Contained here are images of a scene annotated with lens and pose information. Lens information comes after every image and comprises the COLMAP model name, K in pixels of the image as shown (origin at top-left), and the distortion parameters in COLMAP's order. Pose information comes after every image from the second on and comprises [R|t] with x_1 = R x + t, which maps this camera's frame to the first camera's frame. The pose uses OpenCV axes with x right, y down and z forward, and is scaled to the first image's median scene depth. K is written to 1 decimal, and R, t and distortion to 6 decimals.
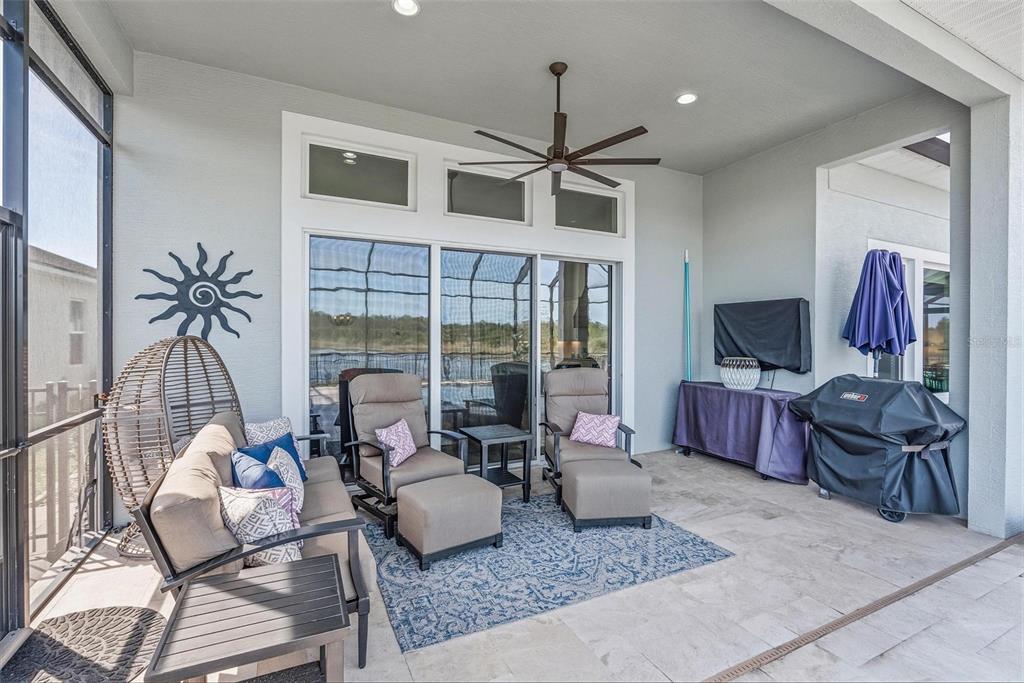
lens RADIAL K [[453.3, 0, 512.0], [0, 453.3, 341.5], [0, 0, 1]] dist [-0.001024, 0.000634]
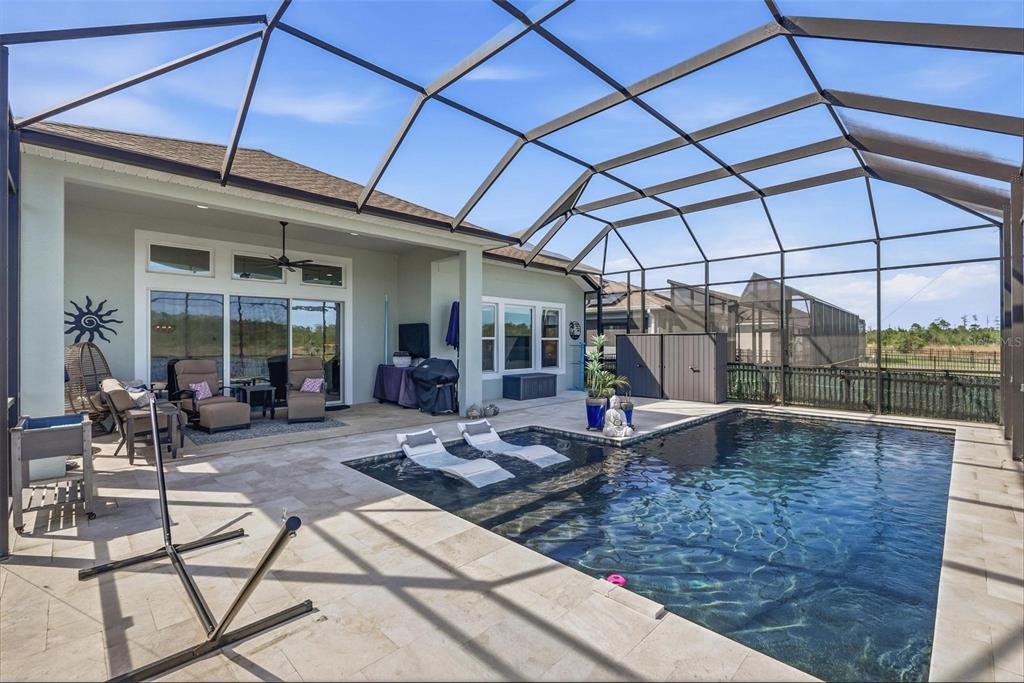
lens RADIAL K [[453.3, 0, 512.0], [0, 453.3, 341.5], [0, 0, 1]] dist [-0.001024, 0.000634]
pose [[0.952361, -0.003561, 0.304952, 0.487296], [0.005847, 0.999961, -0.006584, 0.009343], [-0.304917, 0.008054, 0.952345, -1.472973]]
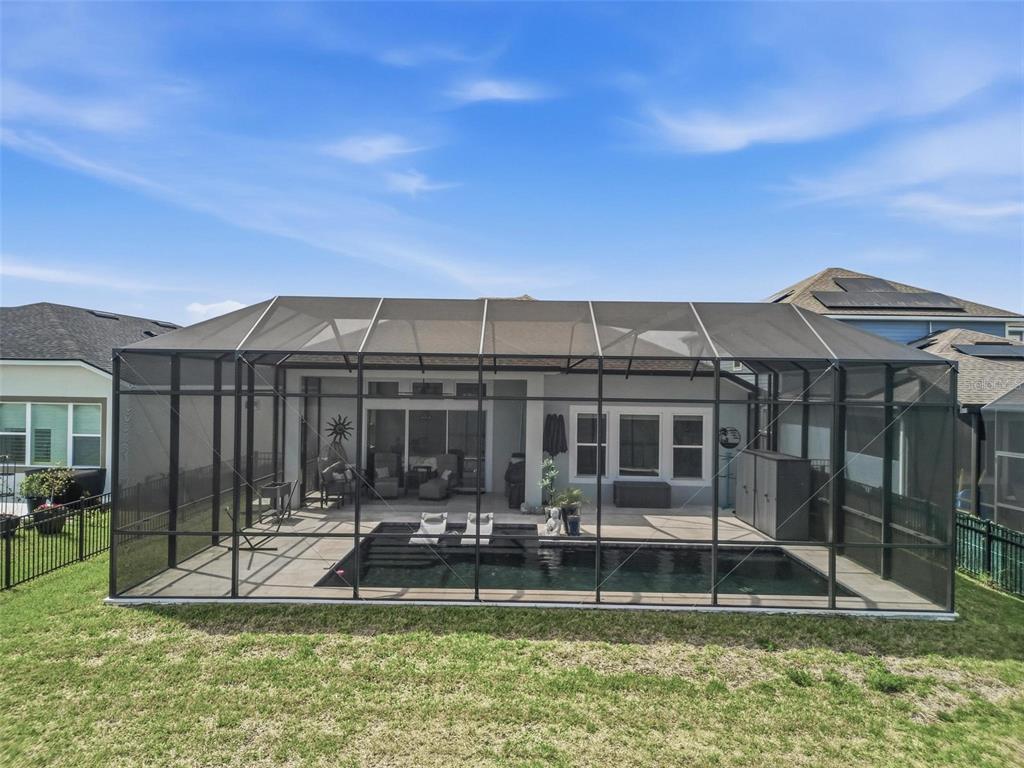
lens RADIAL K [[831.2, 0, 512.0], [0, 831.2, 384.0], [0, 0, 1]] dist [0.012968, 0.012317]
pose [[0.887282, 0.011418, -0.461086, 3.488548], [-0.014487, 0.999890, -0.003118, -0.448168], [0.461000, 0.009446, 0.887350, -4.132674]]
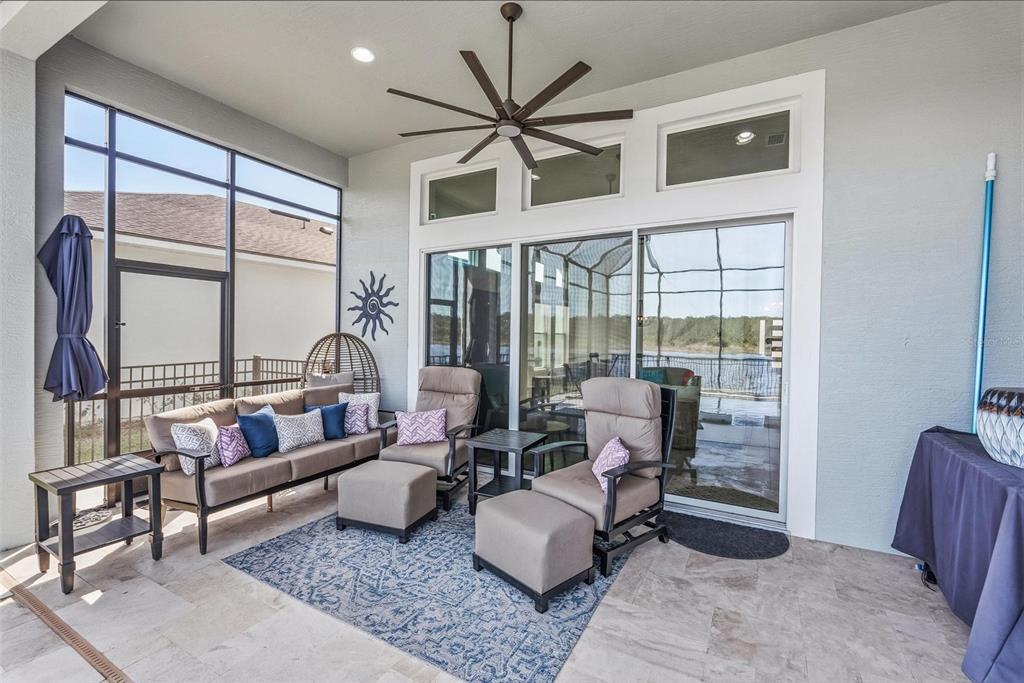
lens RADIAL K [[441.1, 0, 496.5], [0, 441.1, 338.3], [0, 0, 1]] dist [-0.001921, 0.000099]
pose [[0.563921, 0.024488, -0.825465, 0.752547], [-0.003433, 0.999621, 0.027309, -0.035554], [0.825821, -0.012566, 0.563792, 0.504569]]
